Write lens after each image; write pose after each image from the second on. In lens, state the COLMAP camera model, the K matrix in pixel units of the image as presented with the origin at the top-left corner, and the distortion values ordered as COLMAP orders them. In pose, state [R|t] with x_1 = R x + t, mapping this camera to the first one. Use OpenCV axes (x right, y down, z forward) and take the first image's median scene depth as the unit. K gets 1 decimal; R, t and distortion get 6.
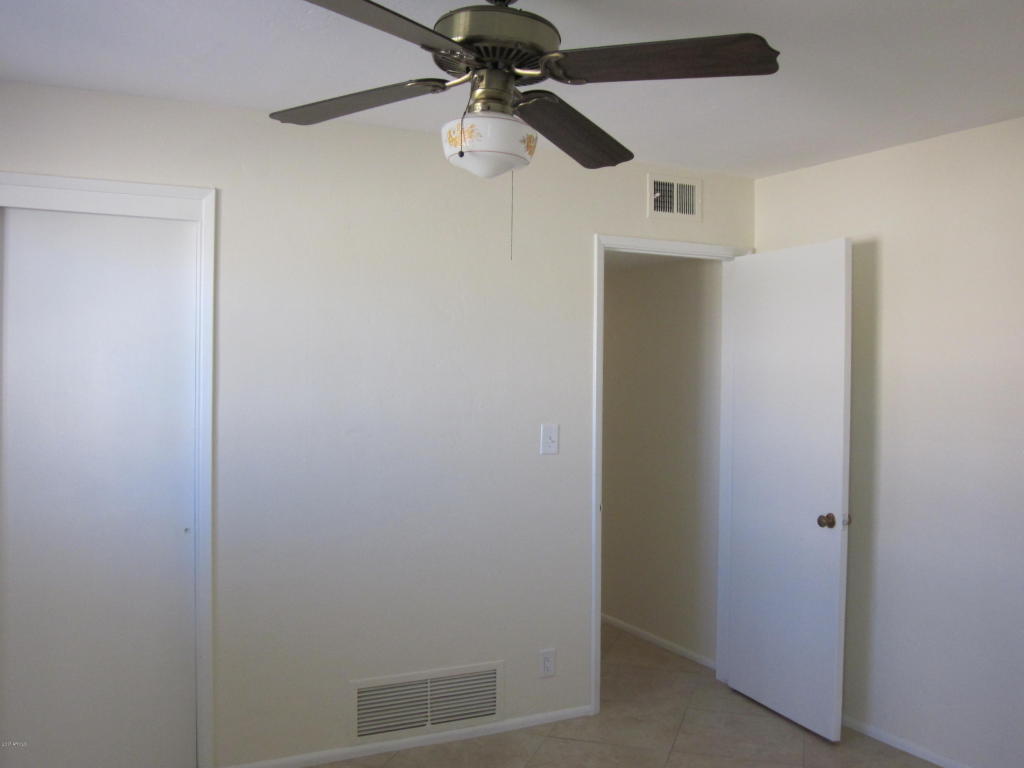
lens RADIAL K [[974.8, 0, 512.0], [0, 974.8, 384.0], [0, 0, 1]] dist [-0.008040, -0.144118]
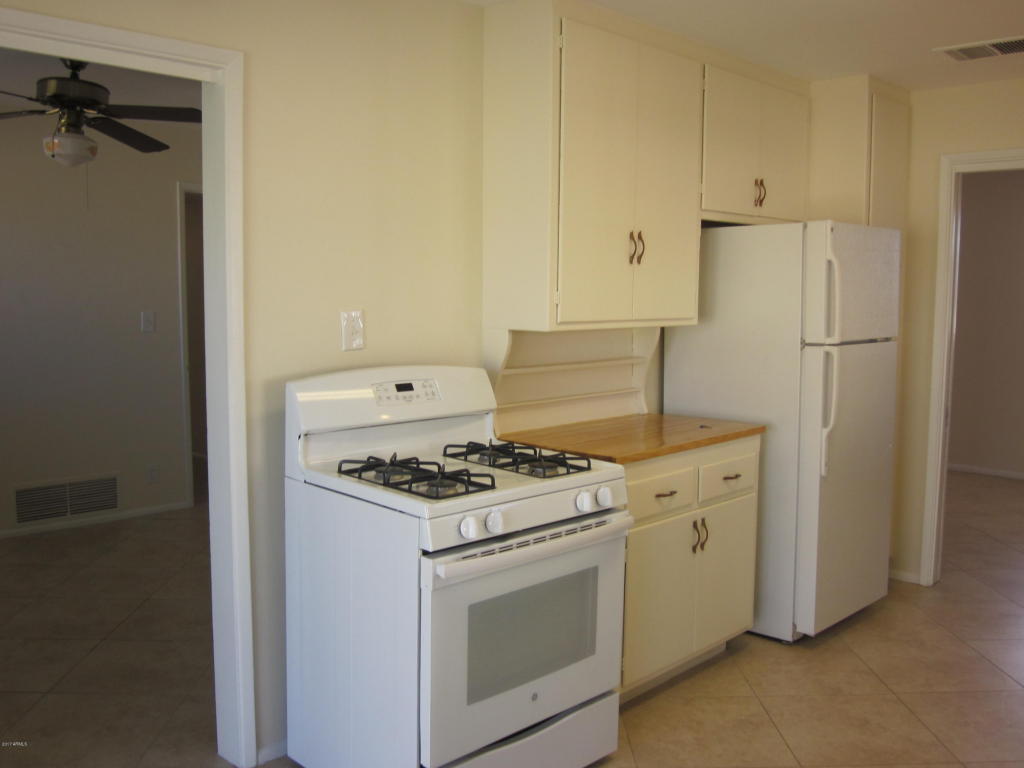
lens RADIAL K [[974.8, 0, 512.0], [0, 974.8, 384.0], [0, 0, 1]] dist [-0.008040, -0.144118]
pose [[0.953127, -0.032802, 0.300786, 0.212017], [0.005691, 0.995874, 0.090568, 0.035912], [-0.302516, -0.084611, 0.949381, -1.022963]]
